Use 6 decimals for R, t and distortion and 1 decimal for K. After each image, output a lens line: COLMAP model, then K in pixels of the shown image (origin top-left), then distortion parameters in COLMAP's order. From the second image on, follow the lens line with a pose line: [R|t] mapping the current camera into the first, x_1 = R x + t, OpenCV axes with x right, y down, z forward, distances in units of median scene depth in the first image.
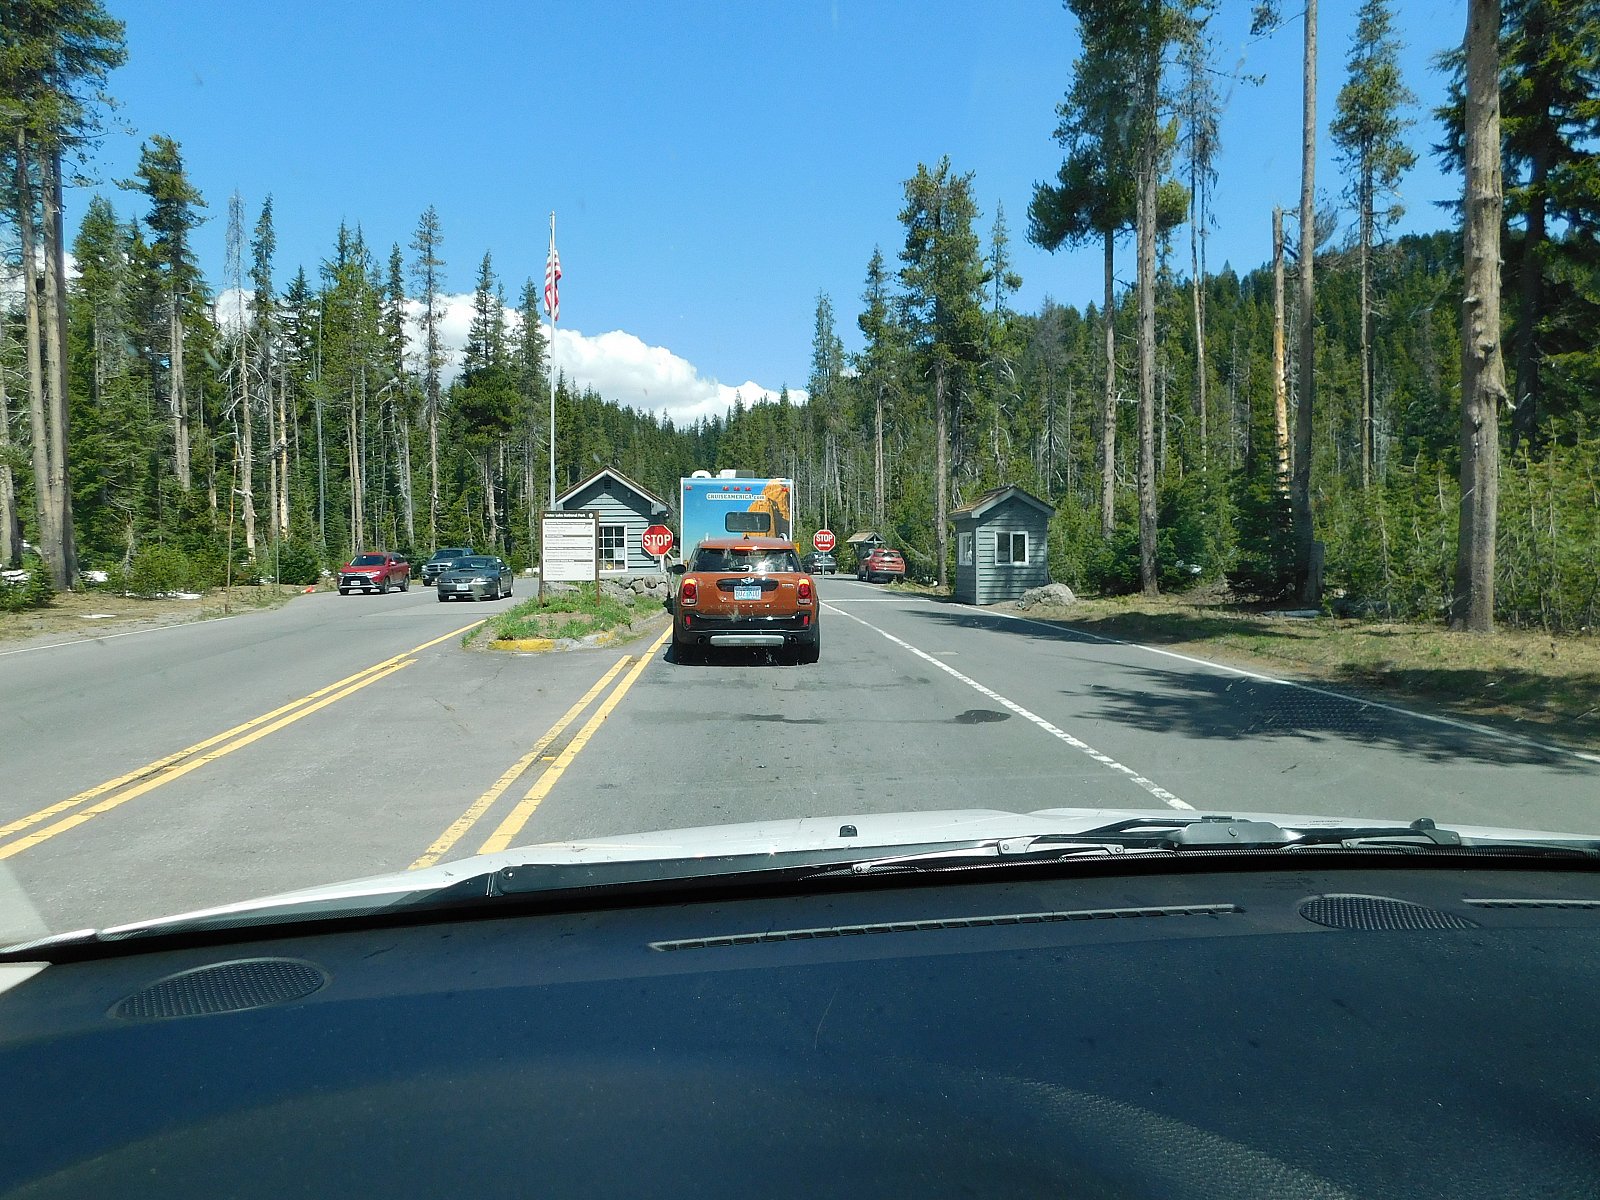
lens RADIAL K [[1054.5, 0, 800.9], [0, 1054.5, 594.8], [0, 0, 1]] dist [-0.078148, 0.061448]
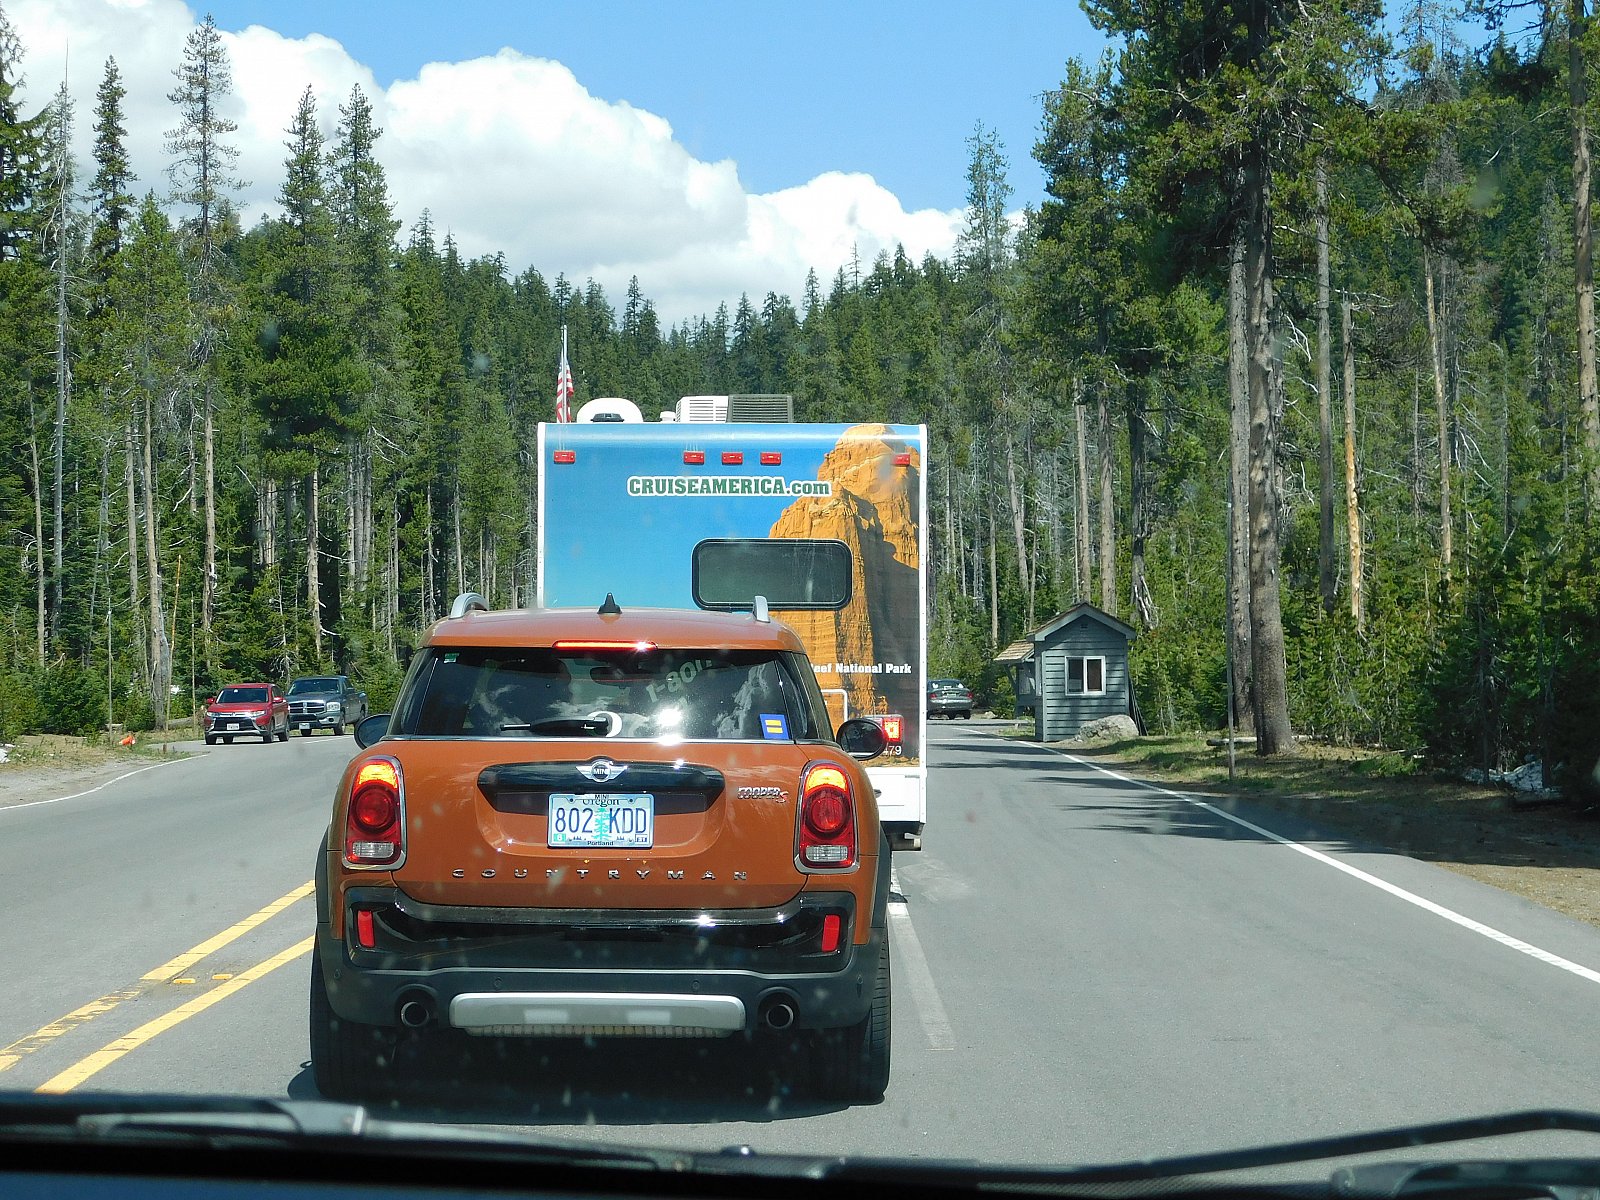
lens RADIAL K [[2964.2, 0, 666.1], [0, 2964.2, 662.1], [0, 0, 1]] dist [1.865319, -3.508168]
pose [[0.993115, -0.005711, -0.117002, 0.103748], [0.000380, 0.998962, -0.045540, 0.038824], [0.117141, 0.045182, 0.992087, -1.006993]]
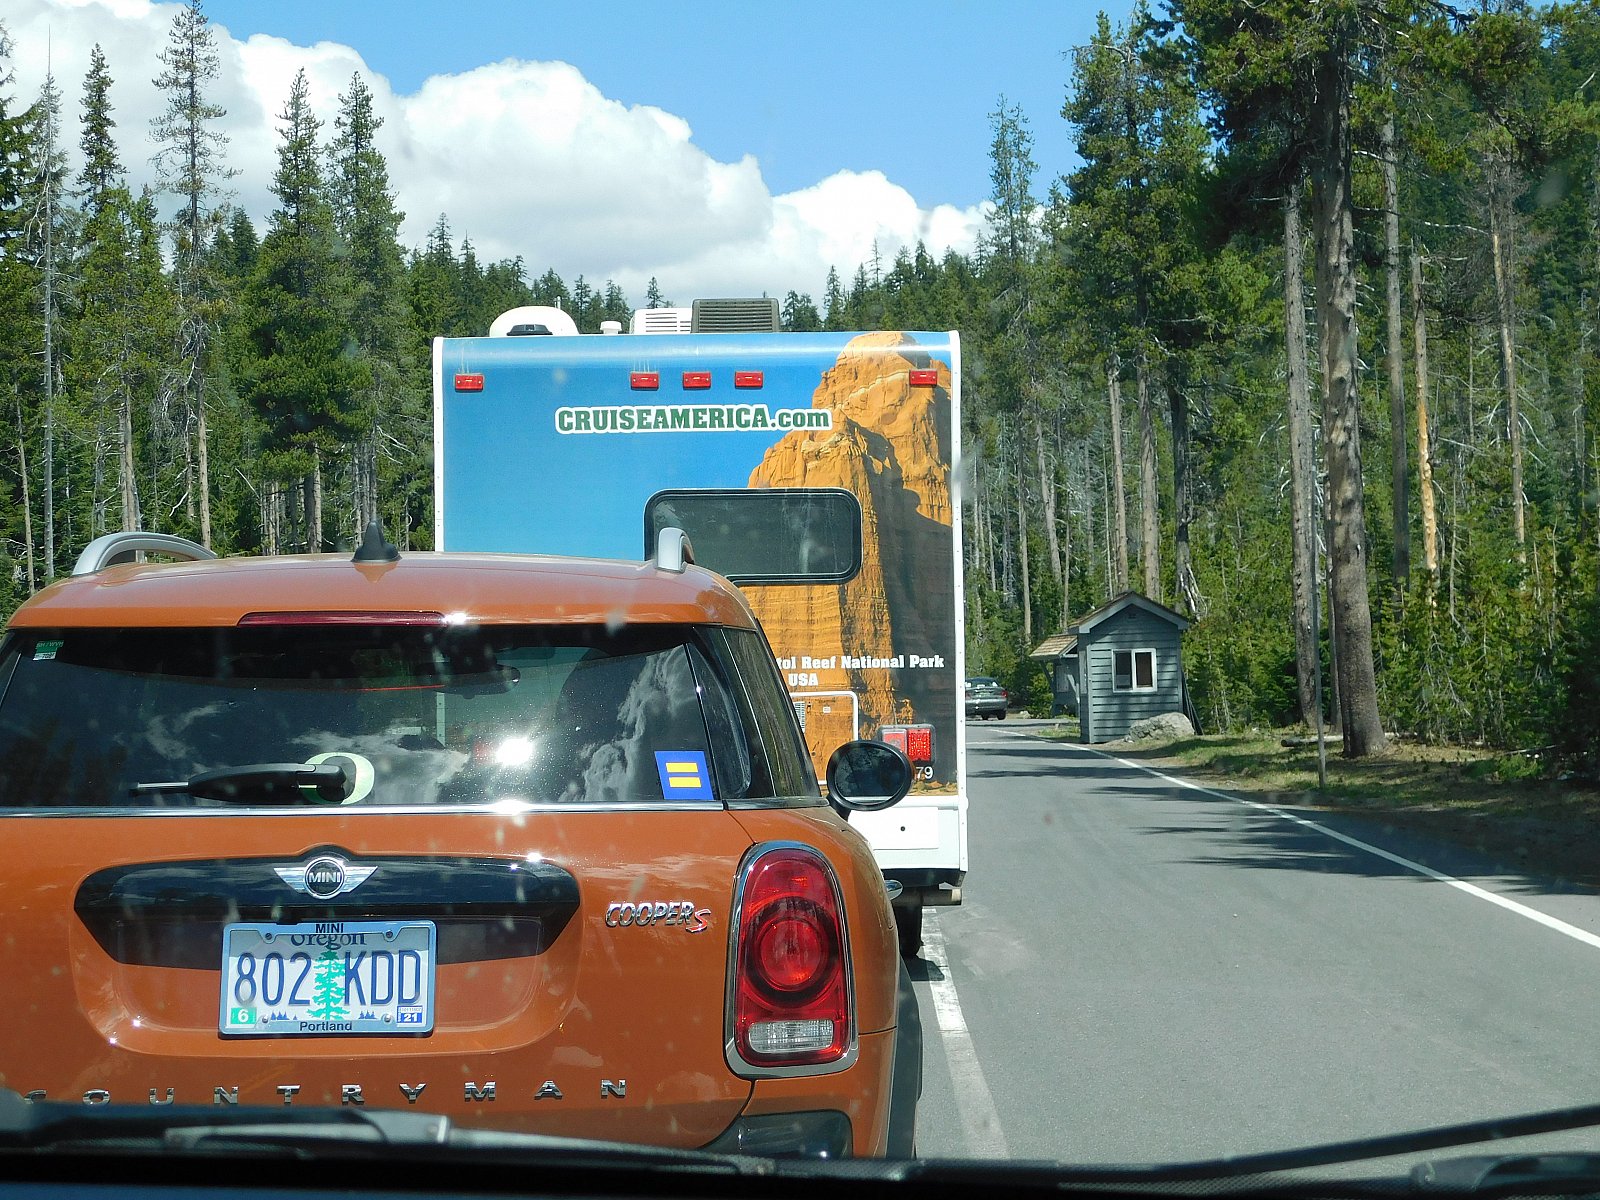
lens RADIAL K [[2964.2, 0, 666.1], [0, 2964.2, 662.1], [0, 0, 1]] dist [1.865319, -3.508168]
pose [[0.991753, -0.023202, -0.126046, 0.098118], [0.017438, 0.998760, -0.046636, 0.033422], [0.126972, 0.044054, 0.990928, -0.868082]]
